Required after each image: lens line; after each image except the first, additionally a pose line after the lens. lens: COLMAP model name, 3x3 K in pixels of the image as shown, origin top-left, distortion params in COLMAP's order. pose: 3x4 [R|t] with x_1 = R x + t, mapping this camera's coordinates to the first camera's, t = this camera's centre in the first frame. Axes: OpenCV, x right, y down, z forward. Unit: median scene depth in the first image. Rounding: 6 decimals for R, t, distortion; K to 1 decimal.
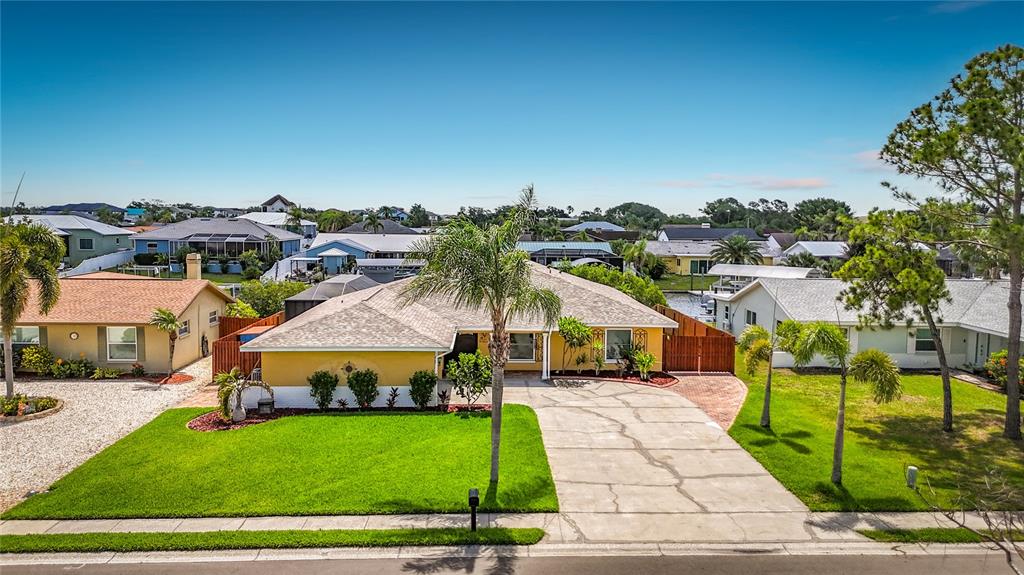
lens RADIAL K [[741.1, 0, 522.0], [0, 741.1, 286.2], [0, 0, 1]] dist [0.055890, -0.002284]
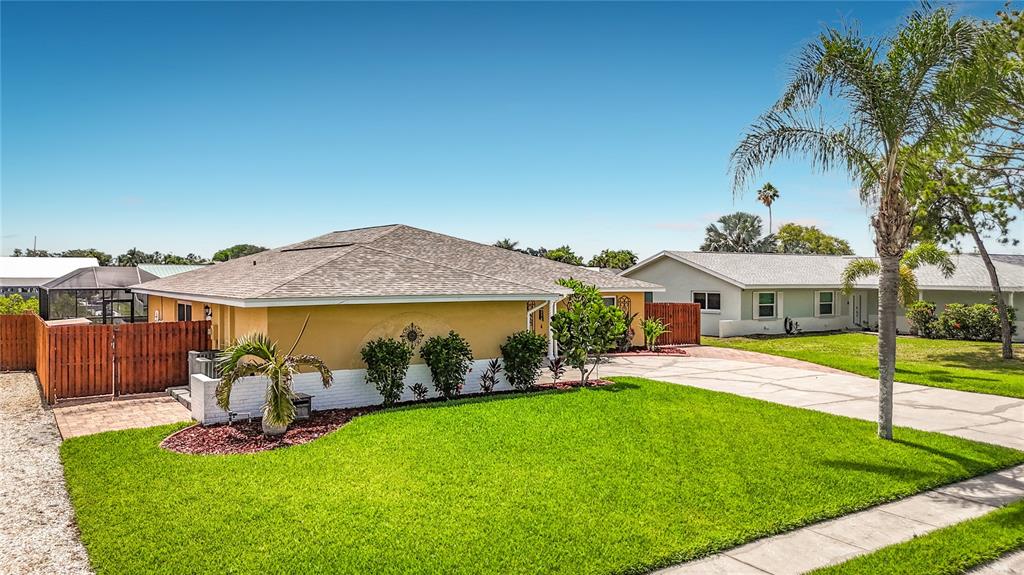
lens RADIAL K [[741.1, 0, 522.0], [0, 741.1, 286.2], [0, 0, 1]] dist [0.055890, -0.002284]
pose [[0.858345, -0.018221, 0.512749, -0.530706], [0.053488, 0.997101, -0.054108, 0.123520], [-0.510277, 0.073869, 0.856832, 0.493395]]
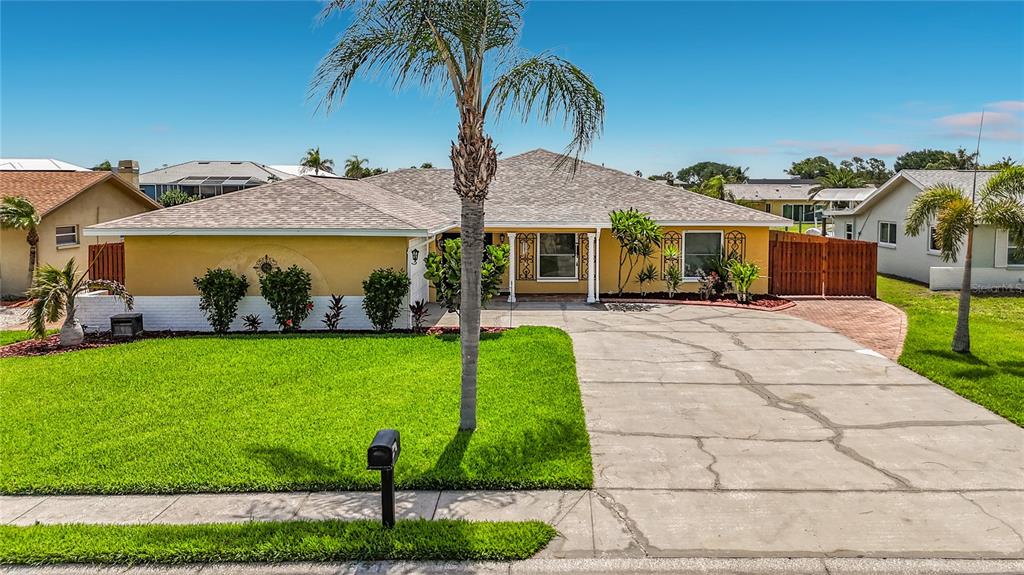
lens RADIAL K [[817.4, 0, 562.6], [0, 817.4, 264.0], [0, 0, 1]] dist [0.035805, -0.006148]
pose [[0.999593, -0.005933, -0.027917, 0.035399], [0.005938, 0.999982, 0.000095, 0.124693], [0.027916, -0.000261, 0.999610, 0.373523]]
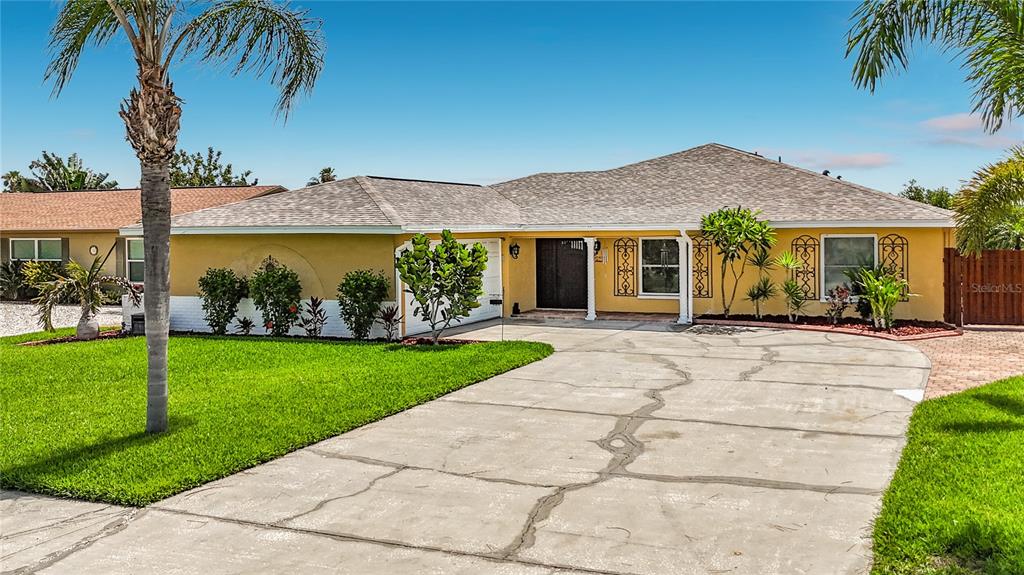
lens RADIAL K [[922.2, 0, 576.5], [0, 922.2, 287.5], [0, 0, 1]] dist [0.054629, -0.008534]
pose [[0.902030, 0.007831, -0.431602, 0.340528], [-0.014984, 0.999801, -0.013175, 0.150182], [0.431413, 0.018352, 0.901968, 0.511456]]
